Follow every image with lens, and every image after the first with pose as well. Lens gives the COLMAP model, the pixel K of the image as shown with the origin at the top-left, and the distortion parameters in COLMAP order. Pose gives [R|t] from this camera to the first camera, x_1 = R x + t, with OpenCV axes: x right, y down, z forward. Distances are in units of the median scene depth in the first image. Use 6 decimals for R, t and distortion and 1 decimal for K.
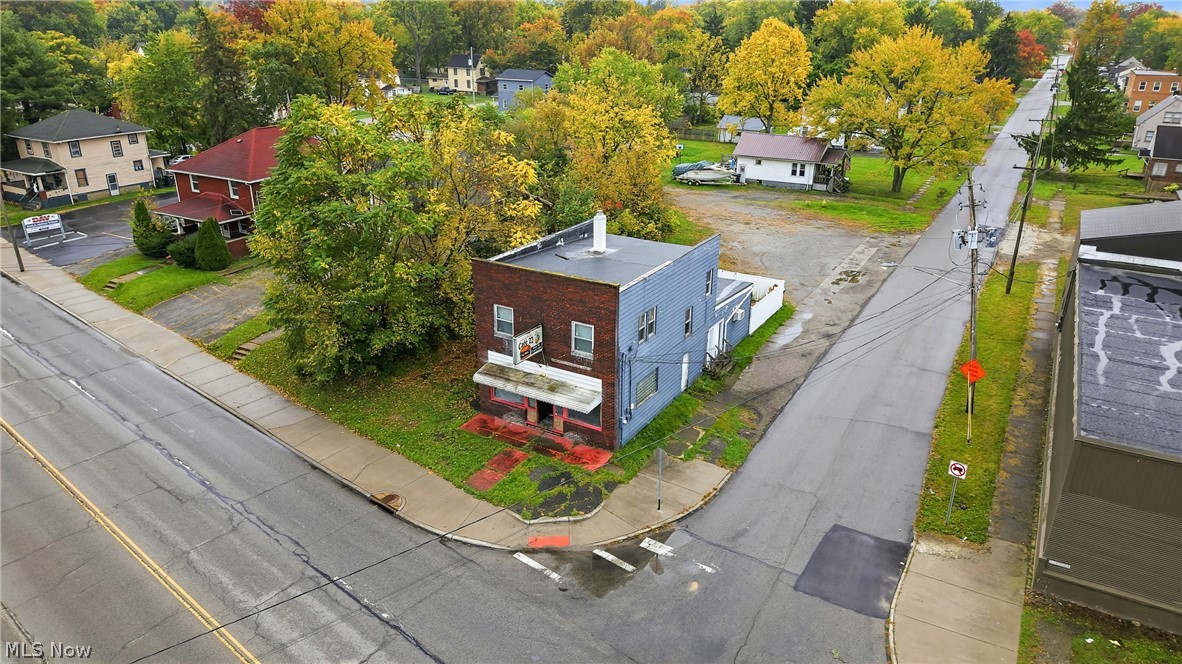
lens RADIAL K [[795.8, 0, 589.5], [0, 795.8, 331.9], [0, 0, 1]] dist [0.011085, -0.015029]
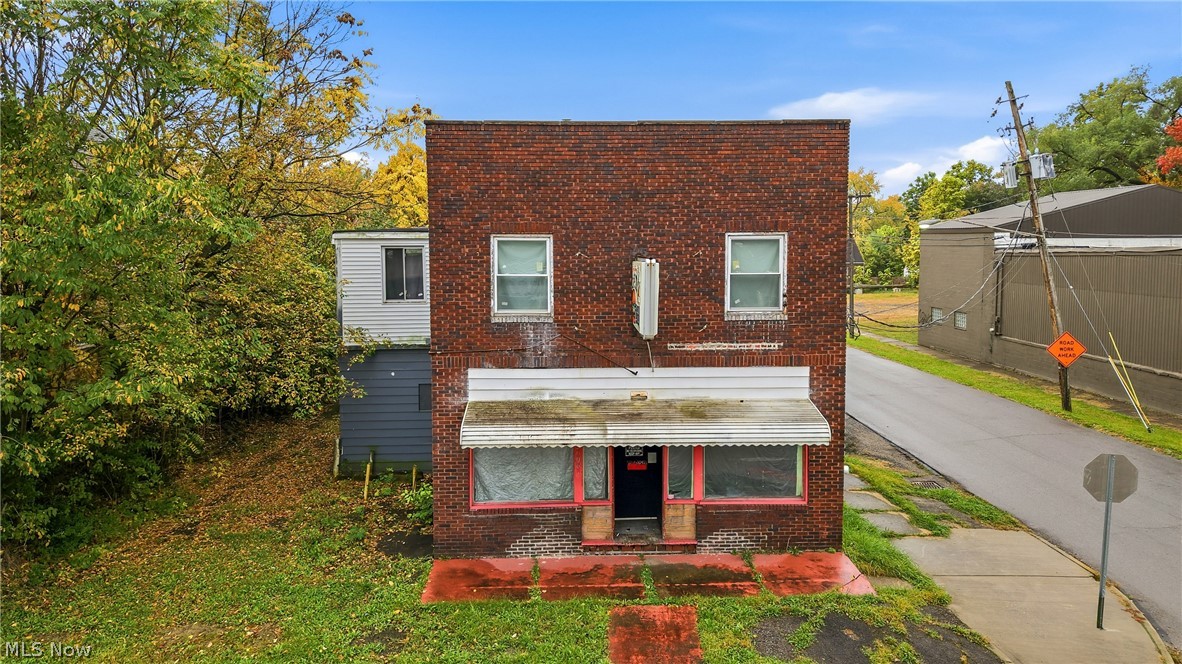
lens RADIAL K [[795.8, 0, 580.7], [0, 795.8, 291.1], [0, 0, 1]] dist [0.011085, -0.015029]
pose [[0.846187, -0.040494, 0.531345, -0.304391], [0.206588, 0.944058, -0.257052, 0.104561], [-0.491212, 0.327283, 0.807215, 0.702404]]
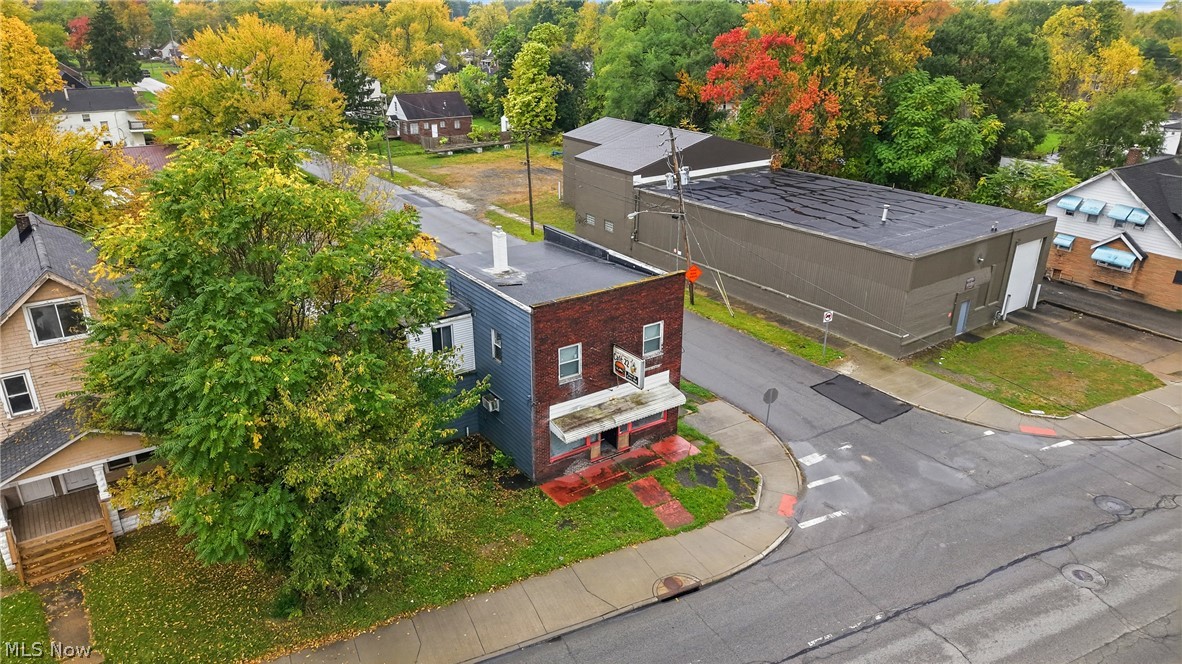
lens RADIAL K [[795.8, 0, 593.8], [0, 795.8, 334.4], [0, 0, 1]] dist [0.011085, -0.015029]
pose [[0.410957, -0.347625, 0.842776, -0.854312], [0.335182, 0.917311, 0.214926, -0.229476], [-0.847801, 0.194158, 0.493493, 0.568359]]
